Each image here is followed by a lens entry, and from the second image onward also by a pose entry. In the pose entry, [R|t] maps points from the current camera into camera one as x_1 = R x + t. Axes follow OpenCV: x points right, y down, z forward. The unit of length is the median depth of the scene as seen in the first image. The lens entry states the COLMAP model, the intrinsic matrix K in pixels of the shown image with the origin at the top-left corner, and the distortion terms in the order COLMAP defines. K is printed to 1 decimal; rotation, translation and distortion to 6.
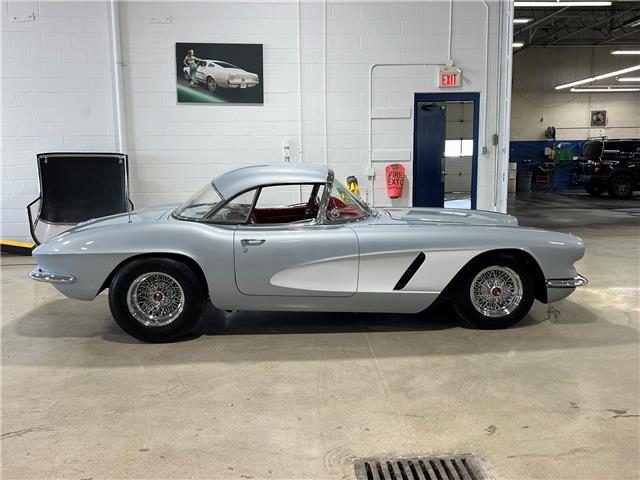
lens RADIAL K [[591.6, 0, 320.0], [0, 591.6, 240.0], [0, 0, 1]] dist [0.060417, -0.020508]
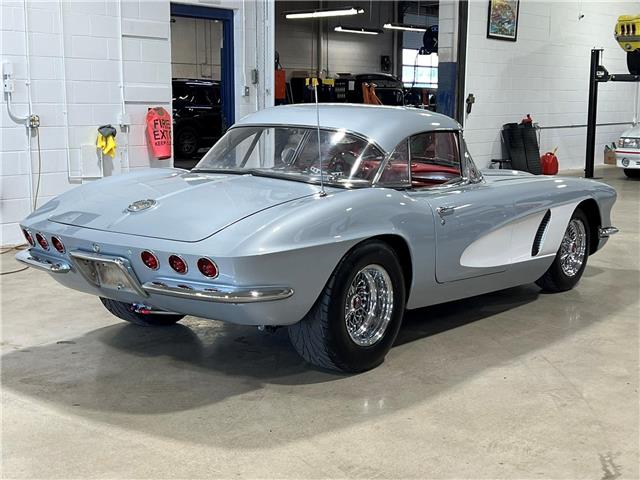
lens RADIAL K [[939.7, 0, 320.0], [0, 939.7, 240.0], [0, 0, 1]] dist [0.048372, 0.074178]
pose [[0.669647, -0.091110, 0.737070, -0.563809], [0.086322, 0.995268, 0.044601, -0.012689], [-0.737646, 0.033758, 0.674343, 0.170241]]
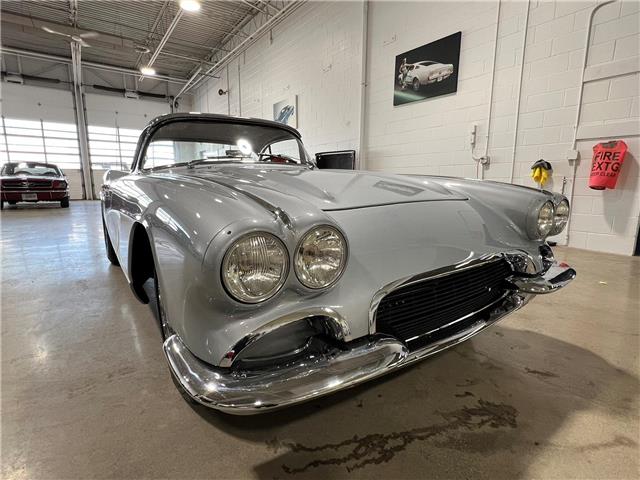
lens RADIAL K [[333.4, 0, 320.0], [0, 333.4, 240.0], [0, 0, 1]] dist [-0.002995, -0.000591]
pose [[0.516658, 0.156357, -0.841794, 0.313270], [-0.129401, 0.986150, 0.103749, -0.008026], [0.846357, 0.055326, 0.529735, 0.524158]]
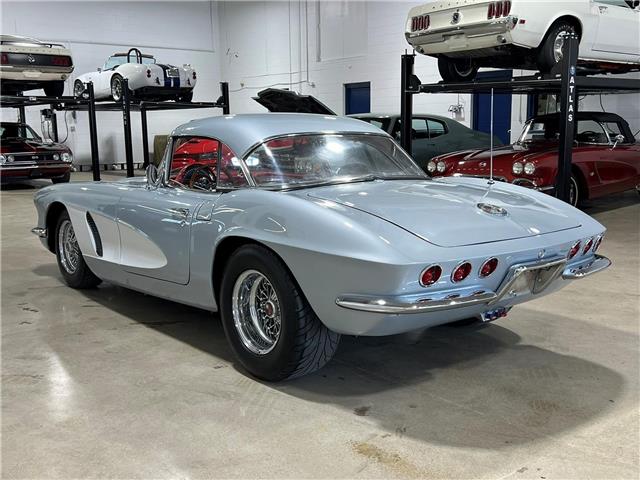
lens RADIAL K [[695.7, 0, 320.0], [0, 695.7, 240.0], [0, 0, 1]] dist [0.045864, -0.004207]
pose [[-0.576746, -0.105124, 0.810132, -0.495753], [0.135369, 0.965678, 0.221679, -0.099234], [-0.805630, 0.237519, -0.542720, 0.893209]]
